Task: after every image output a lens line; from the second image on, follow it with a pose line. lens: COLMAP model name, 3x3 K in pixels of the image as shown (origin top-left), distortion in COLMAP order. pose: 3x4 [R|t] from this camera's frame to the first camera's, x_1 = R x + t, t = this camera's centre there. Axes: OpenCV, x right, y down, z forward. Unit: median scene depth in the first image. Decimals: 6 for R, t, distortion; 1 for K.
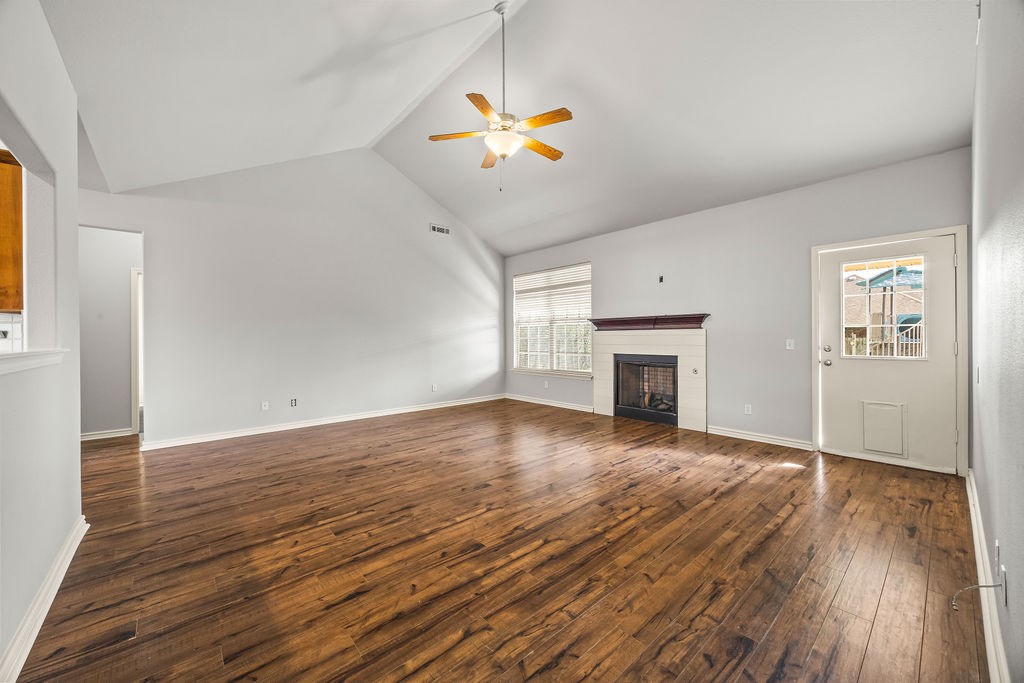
lens RADIAL K [[385.3, 0, 508.5], [0, 385.3, 338.2], [0, 0, 1]] dist [-0.002575, 0.000276]
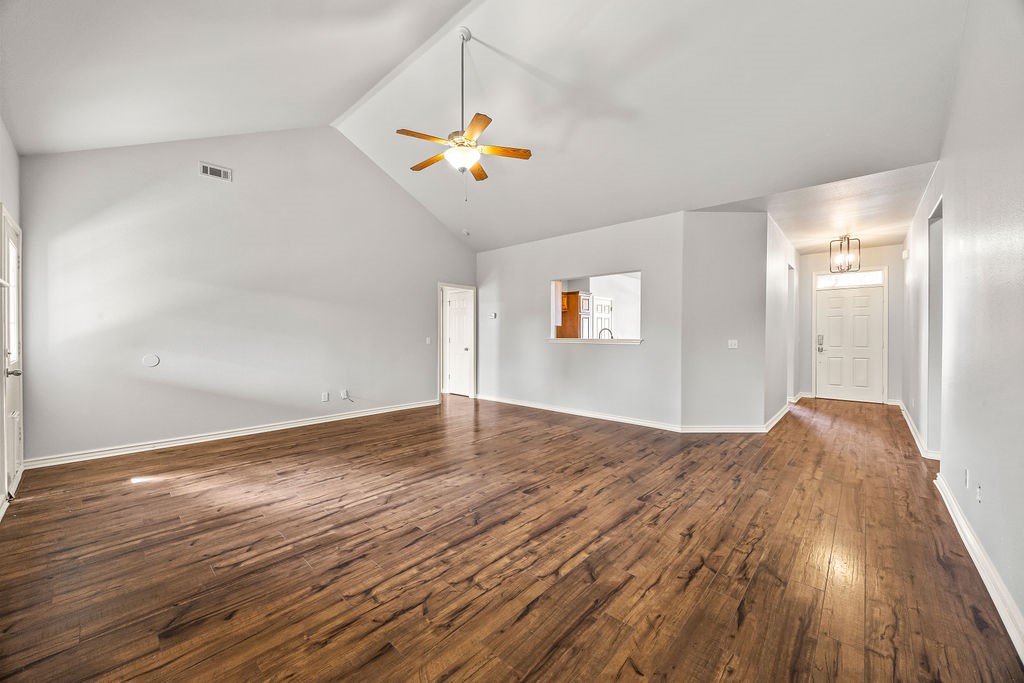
lens RADIAL K [[385.3, 0, 508.8], [0, 385.3, 338.9], [0, 0, 1]] dist [-0.002575, 0.000276]
pose [[-0.994469, 0.002930, -0.104987, -0.022793], [0.001668, 0.999925, 0.012105, -0.006263], [0.105014, 0.011863, -0.994400, 2.024507]]
